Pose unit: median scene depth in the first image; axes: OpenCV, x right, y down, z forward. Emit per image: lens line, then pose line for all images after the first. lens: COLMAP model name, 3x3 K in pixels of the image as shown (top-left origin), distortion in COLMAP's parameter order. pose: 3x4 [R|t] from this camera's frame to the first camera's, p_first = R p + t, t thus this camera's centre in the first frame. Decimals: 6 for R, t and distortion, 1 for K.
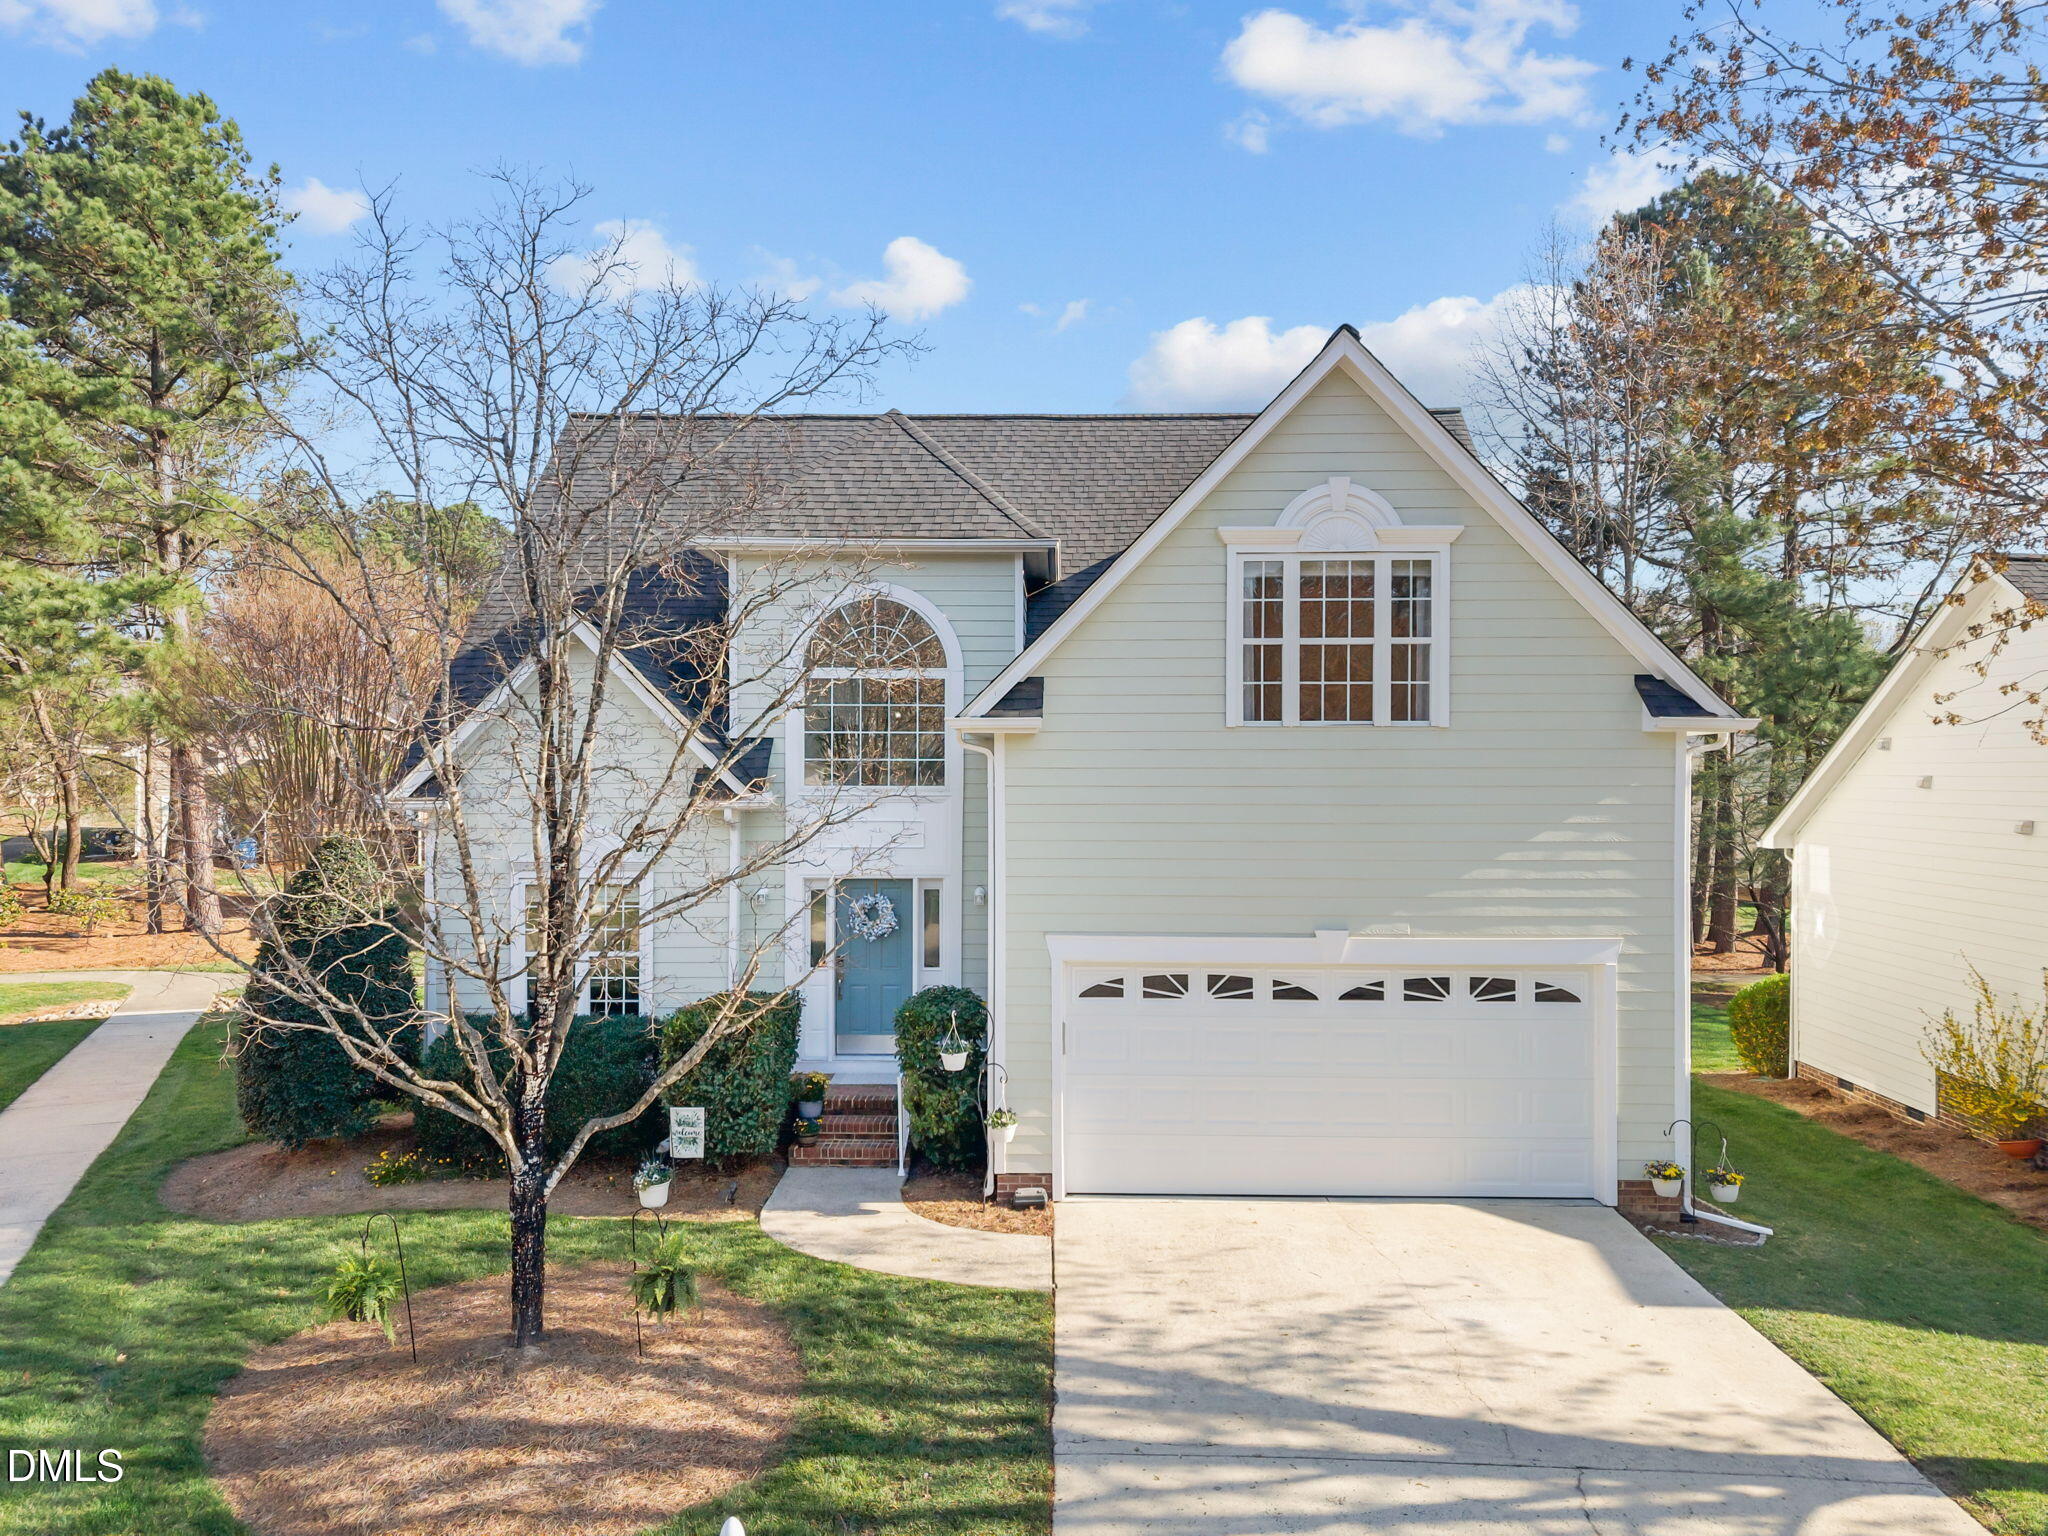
lens RADIAL K [[1367.4, 0, 1030.9], [0, 1367.4, 768.2], [0, 0, 1]] dist [0.020144, -0.012291]
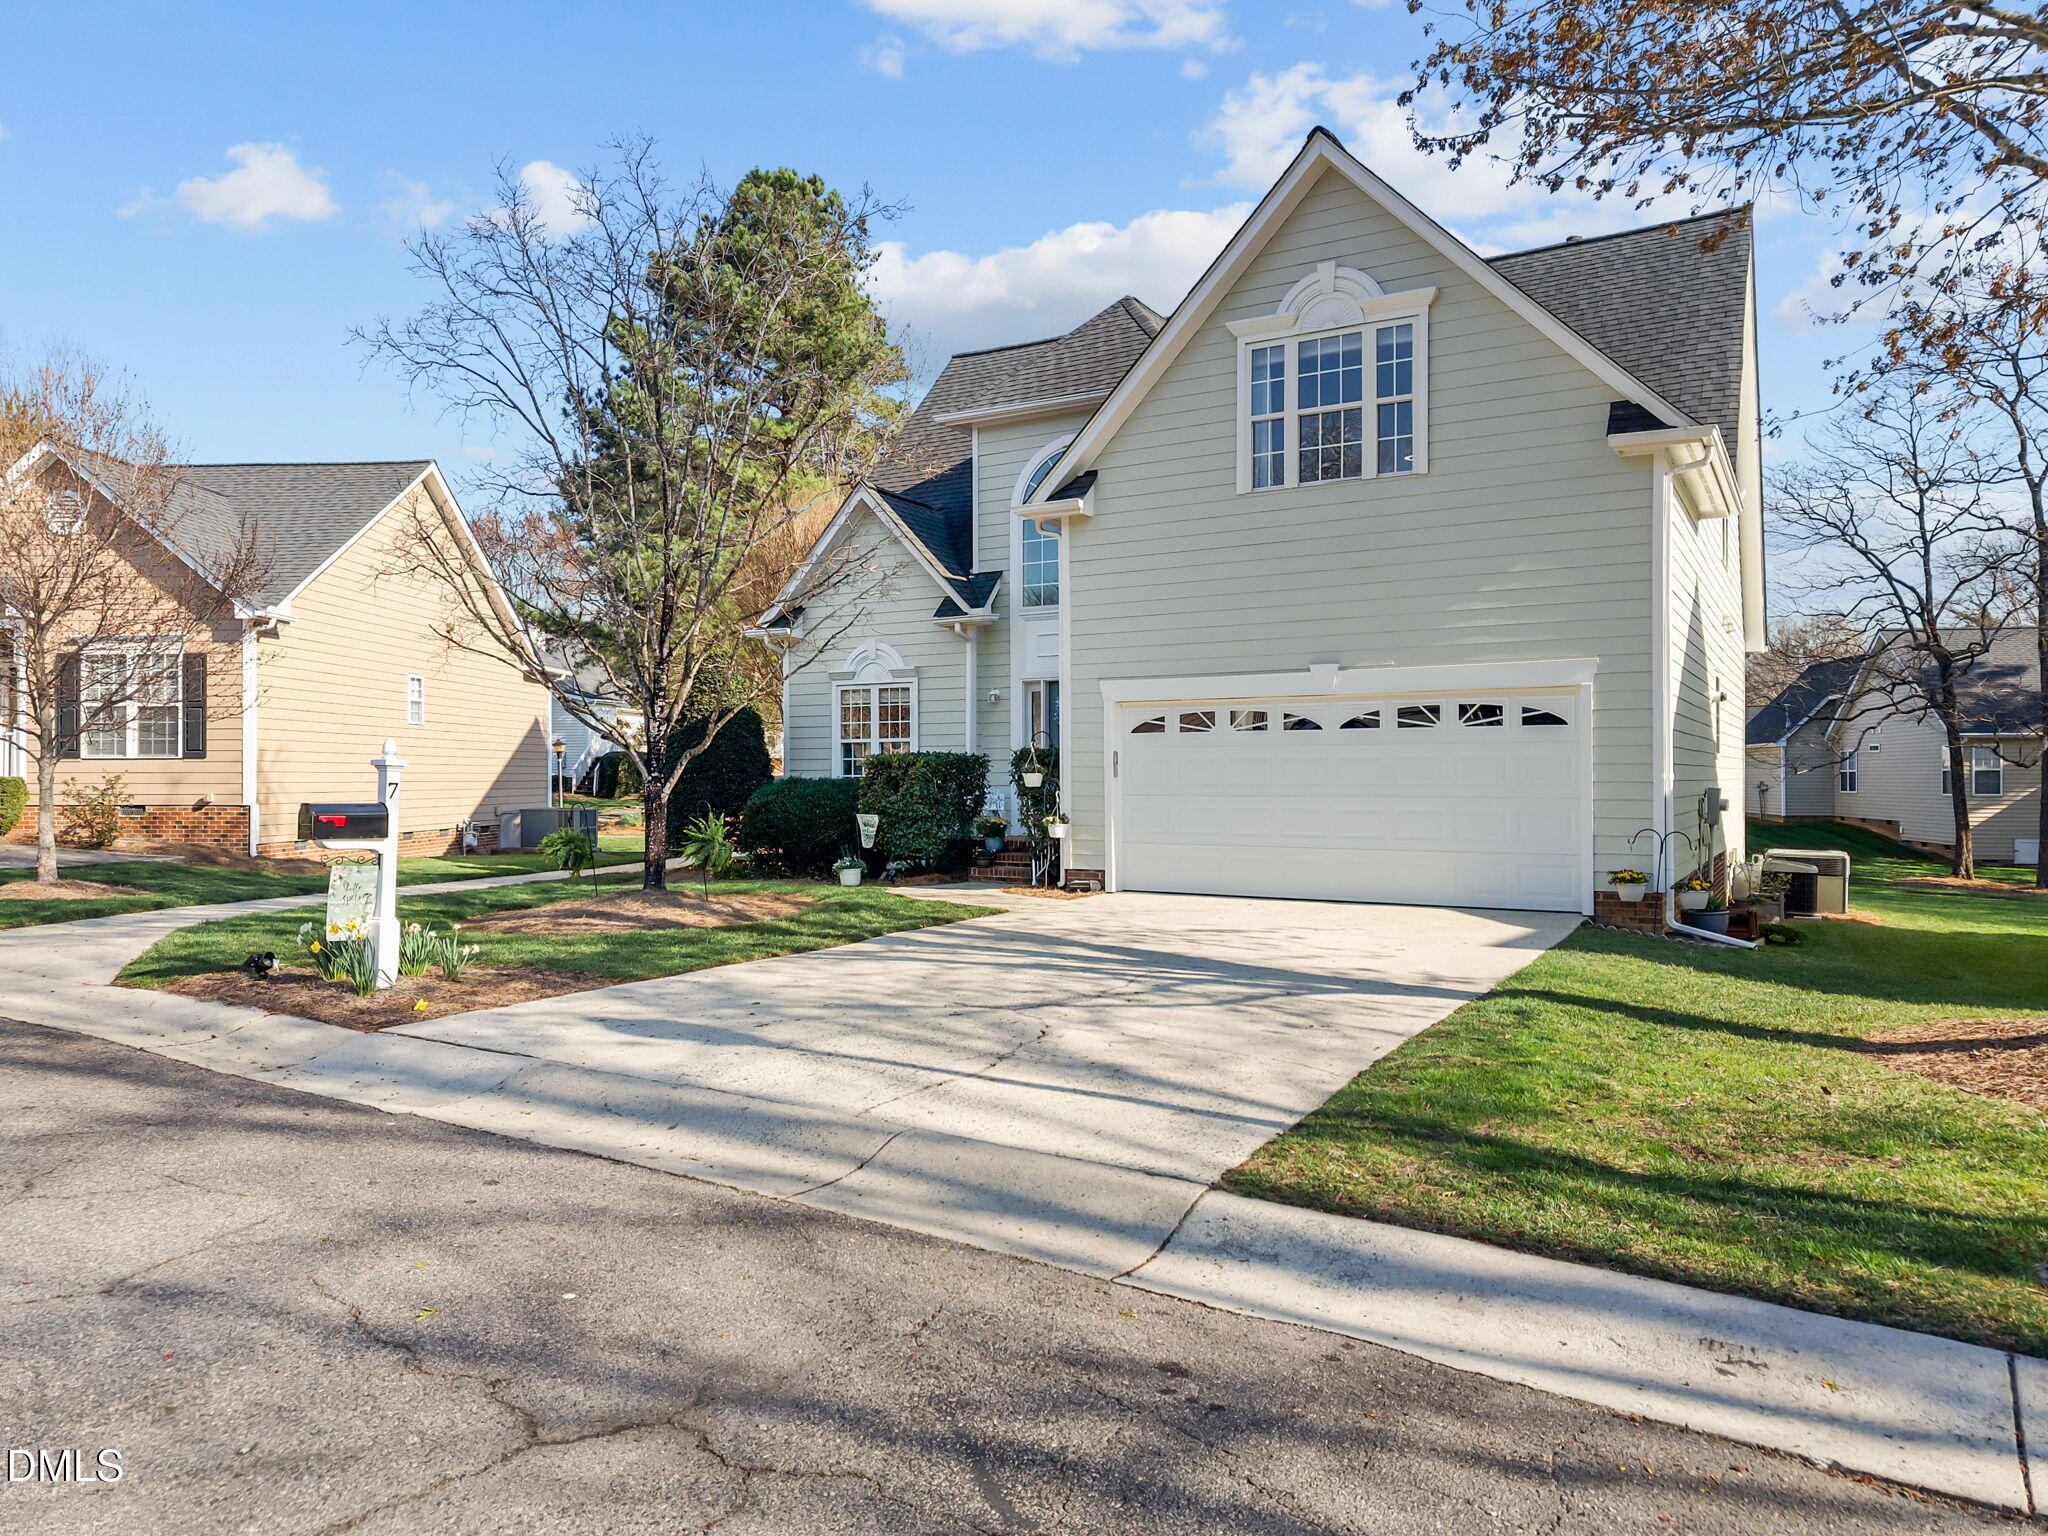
lens RADIAL K [[1367.4, 0, 1024.5], [0, 1367.4, 763.2], [0, 0, 1]] dist [0.020144, -0.012291]
pose [[0.872632, -0.006275, -0.488338, 0.549934], [0.005744, 0.999980, -0.002586, 0.200001], [0.488344, -0.000548, 0.872651, -0.111563]]
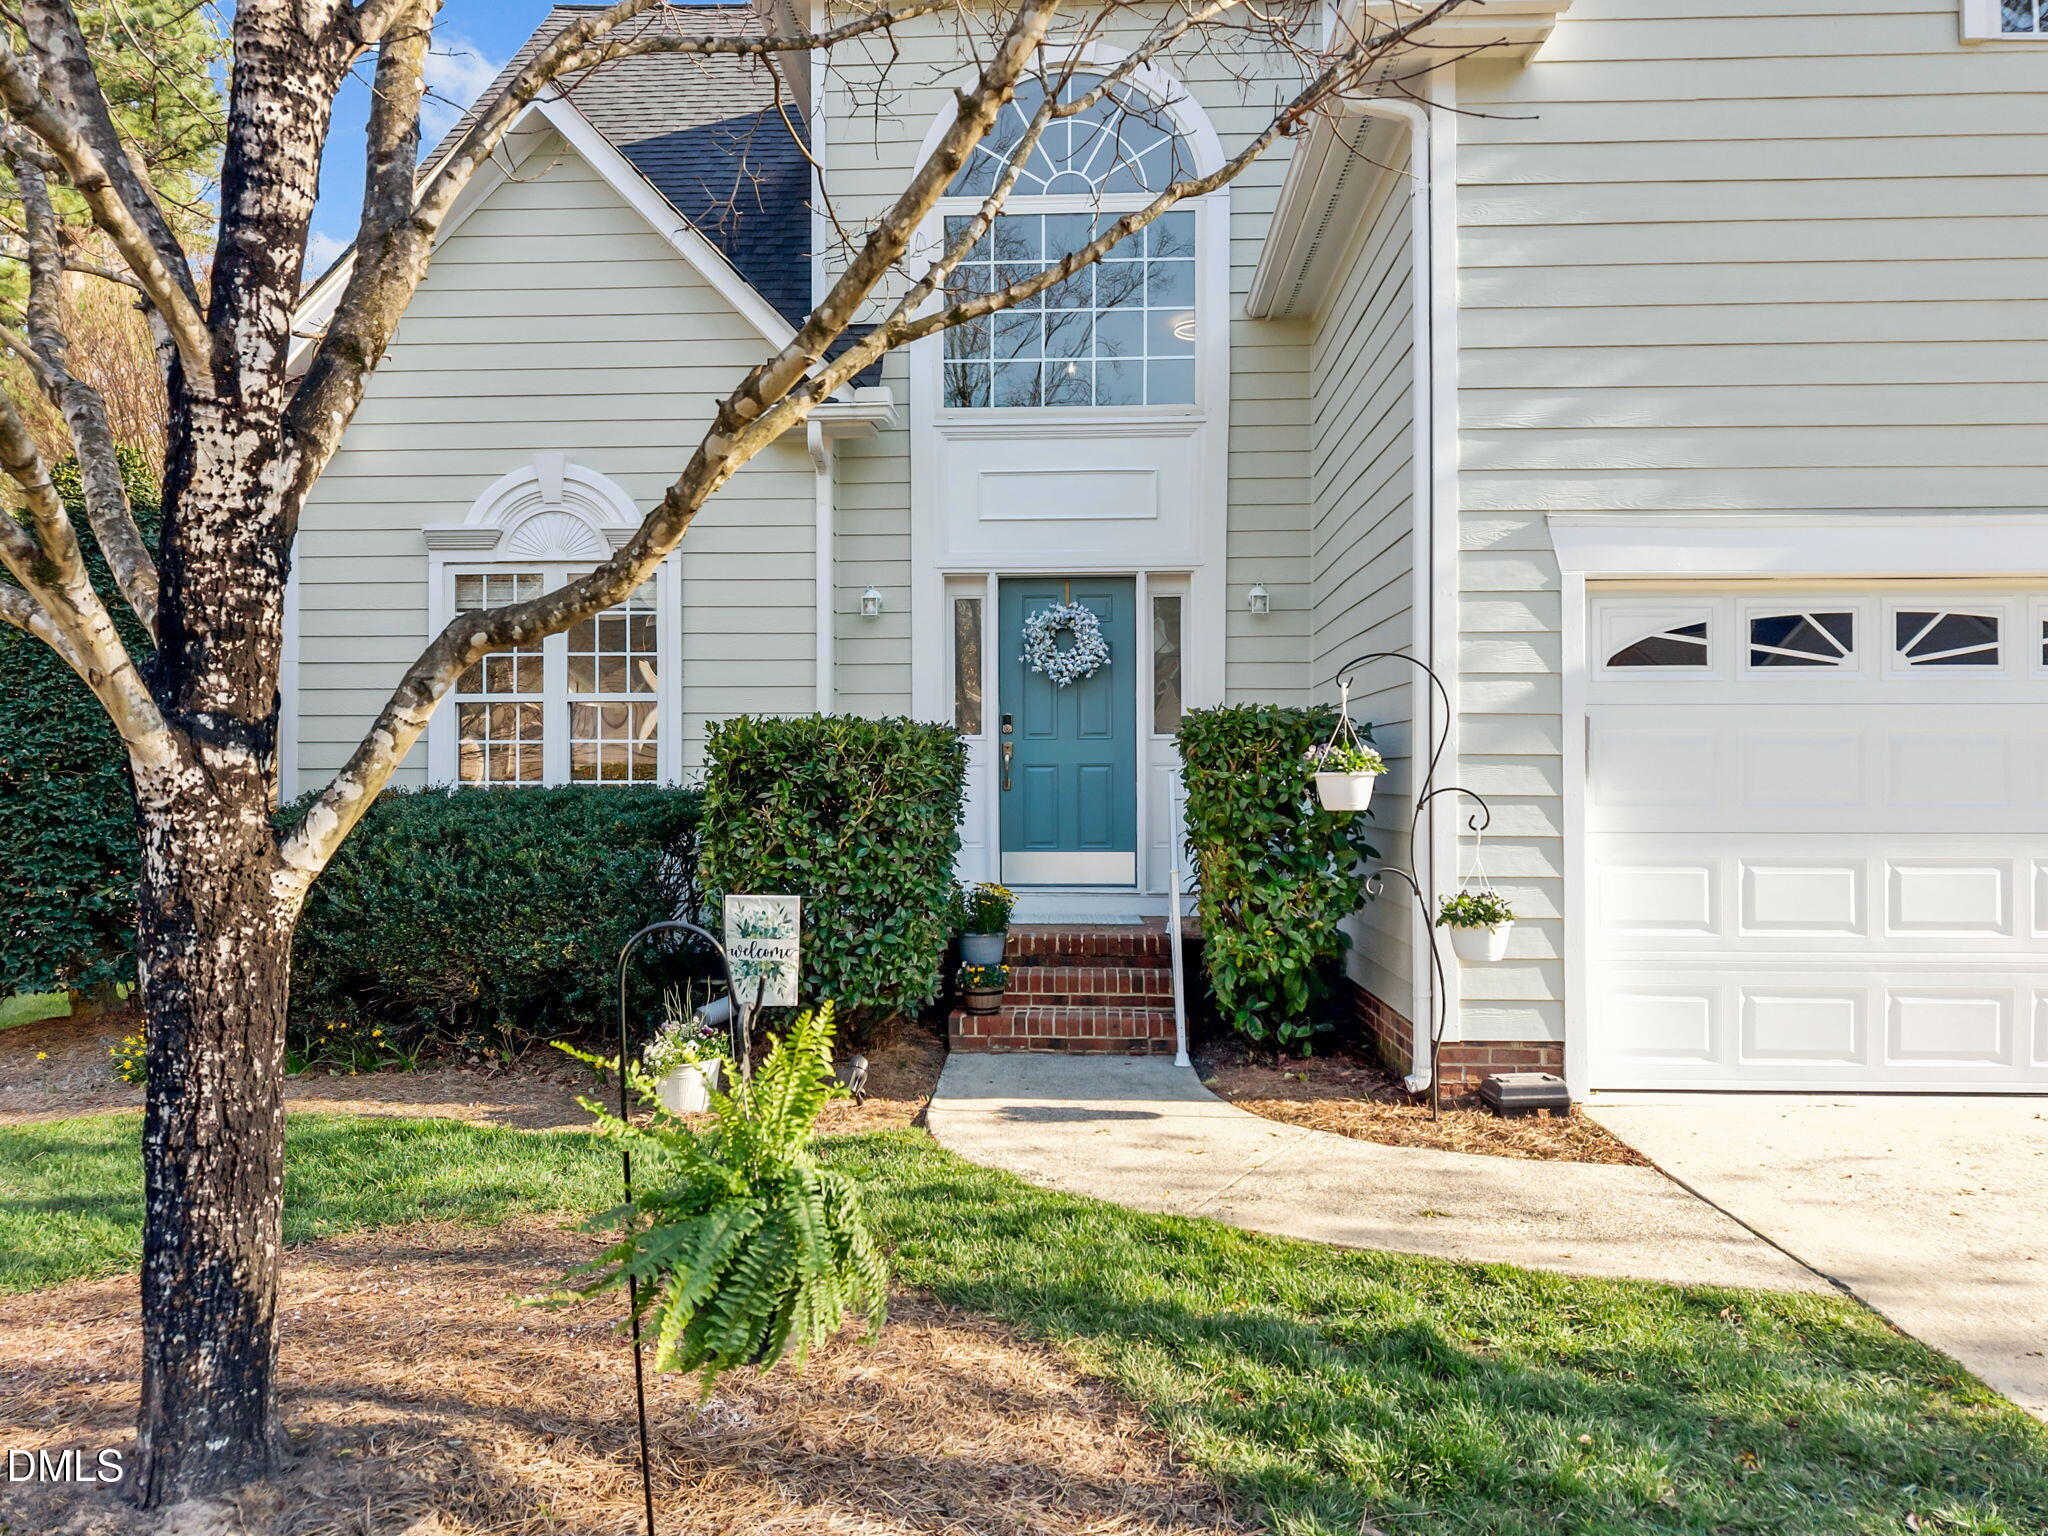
lens RADIAL K [[1367.4, 0, 1023.2], [0, 1367.4, 780.2], [0, 0, 1]] dist [0.020144, -0.012291]
pose [[0.999843, -0.000379, -0.017734, -0.154500], [0.000401, 0.999999, 0.001214, 0.208076], [0.017734, -0.001221, 0.999842, 0.542490]]
